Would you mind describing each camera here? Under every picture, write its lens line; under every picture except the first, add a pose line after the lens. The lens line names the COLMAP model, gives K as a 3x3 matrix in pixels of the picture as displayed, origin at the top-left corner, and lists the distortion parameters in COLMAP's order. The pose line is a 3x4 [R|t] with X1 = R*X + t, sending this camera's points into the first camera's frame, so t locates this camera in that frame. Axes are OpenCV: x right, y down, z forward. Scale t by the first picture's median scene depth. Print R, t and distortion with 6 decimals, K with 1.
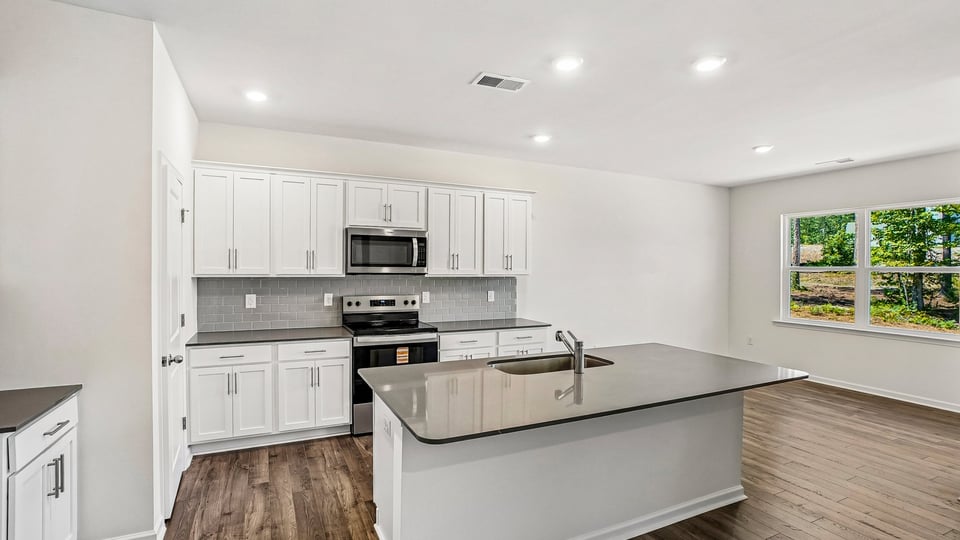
lens RADIAL K [[443.1, 0, 476.7], [0, 443.1, 269.1], [0, 0, 1]] dist [-0.018585, 0.004210]
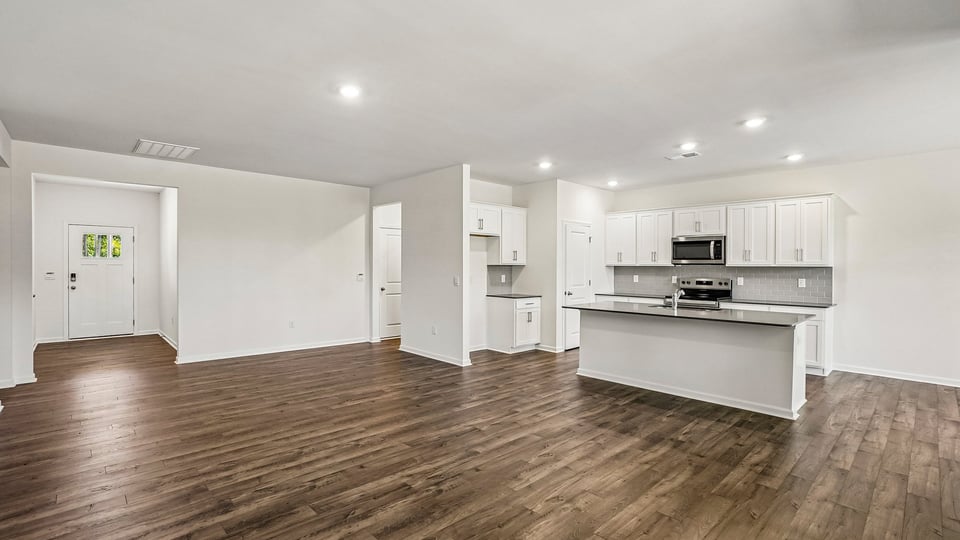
lens RADIAL K [[443.1, 0, 463.1], [0, 443.1, 269.0], [0, 0, 1]] dist [-0.018585, 0.004210]
pose [[0.304848, 0.000273, -0.952401, 0.993536], [-0.001879, 0.999998, -0.000315, 0.028249], [0.952399, 0.001885, 0.304848, -0.285667]]
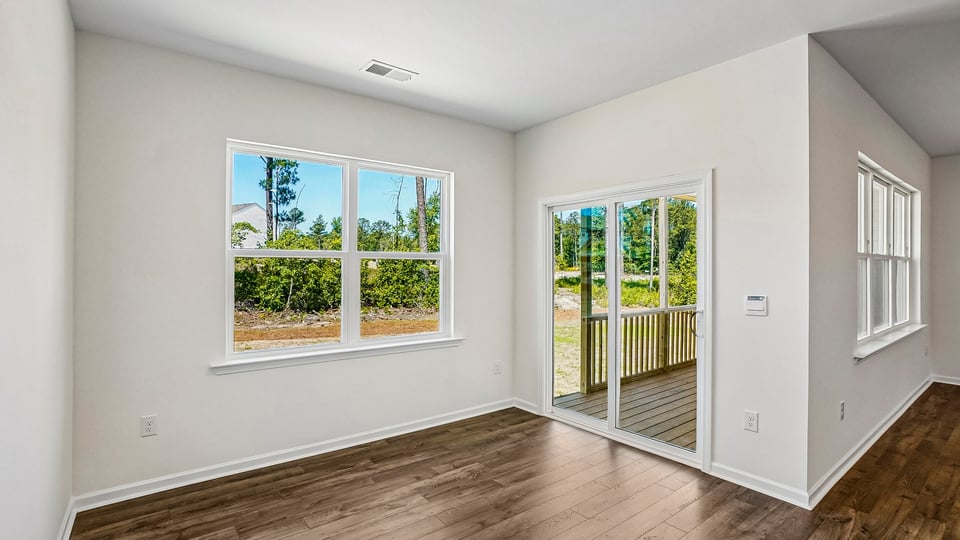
lens RADIAL K [[458.2, 0, 450.8], [0, 458.2, 270.8], [0, 0, 1]] dist [-0.012924, 0.000539]
pose [[-0.185285, -0.017704, 0.982525, 0.223315], [0.002931, 0.999823, 0.018569, 0.013170], [-0.982681, 0.006320, -0.185200, 1.172334]]
